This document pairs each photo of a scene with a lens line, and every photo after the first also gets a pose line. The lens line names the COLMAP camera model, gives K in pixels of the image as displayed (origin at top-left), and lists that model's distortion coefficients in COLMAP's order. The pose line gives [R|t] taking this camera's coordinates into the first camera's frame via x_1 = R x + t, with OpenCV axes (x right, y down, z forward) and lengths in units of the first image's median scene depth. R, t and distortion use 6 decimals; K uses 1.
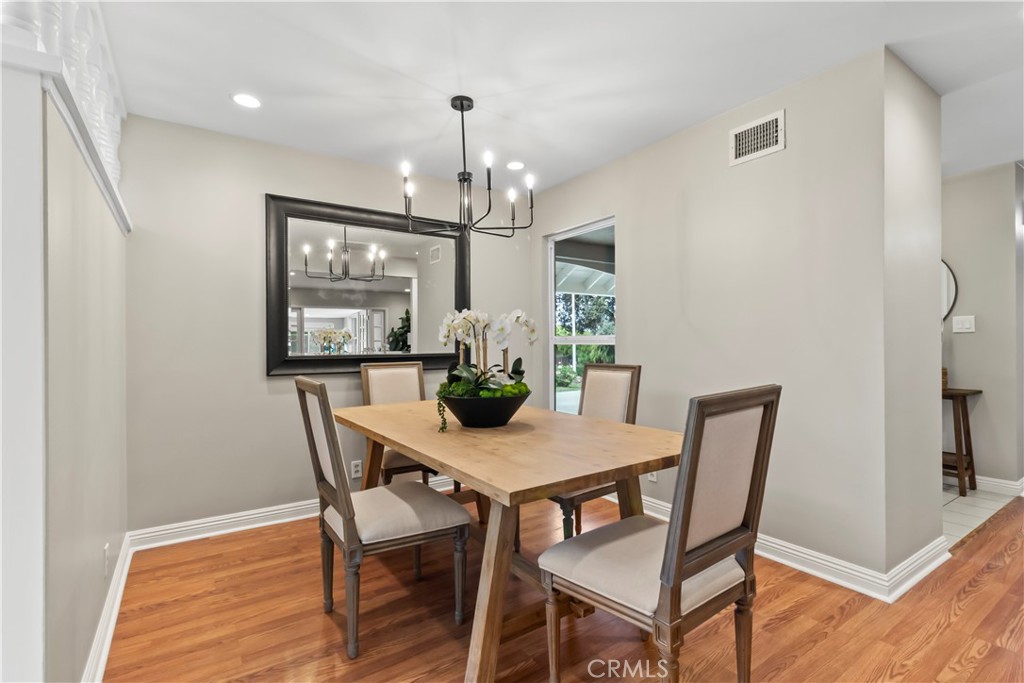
lens RADIAL K [[484.6, 0, 511.3], [0, 484.6, 341.5], [0, 0, 1]] dist [0.000045, 0.000068]
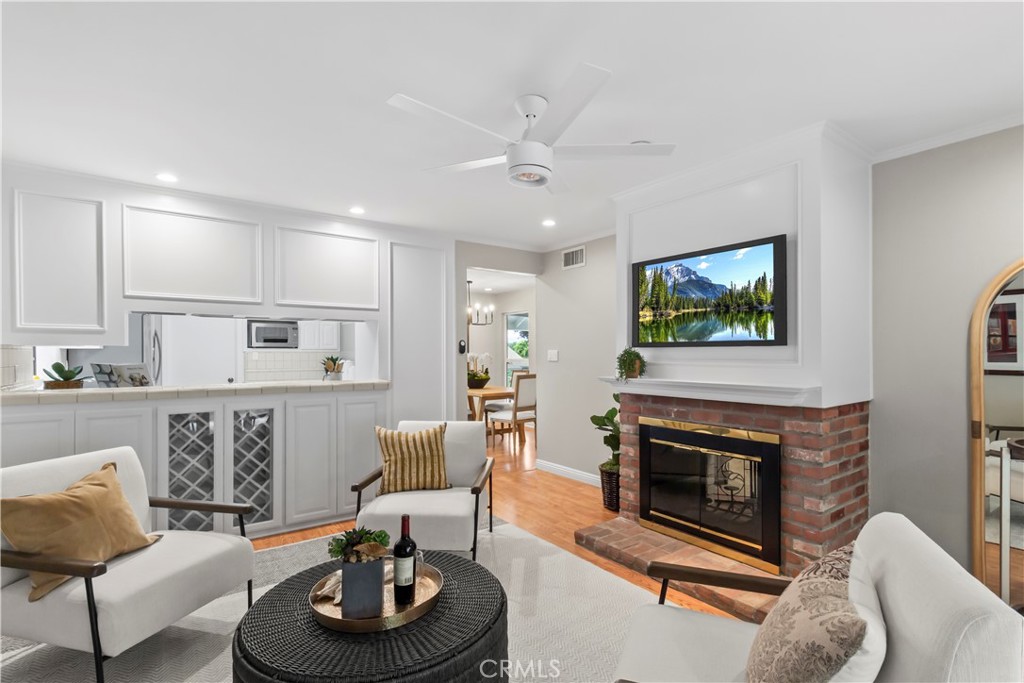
lens RADIAL K [[484.6, 0, 513.2], [0, 484.6, 348.6], [0, 0, 1]] dist [0.000045, 0.000068]
pose [[0.999626, 0.002227, 0.027240, 0.105211], [-0.002143, 0.999993, -0.003105, -0.086816], [-0.027247, 0.003046, 0.999624, -2.297378]]
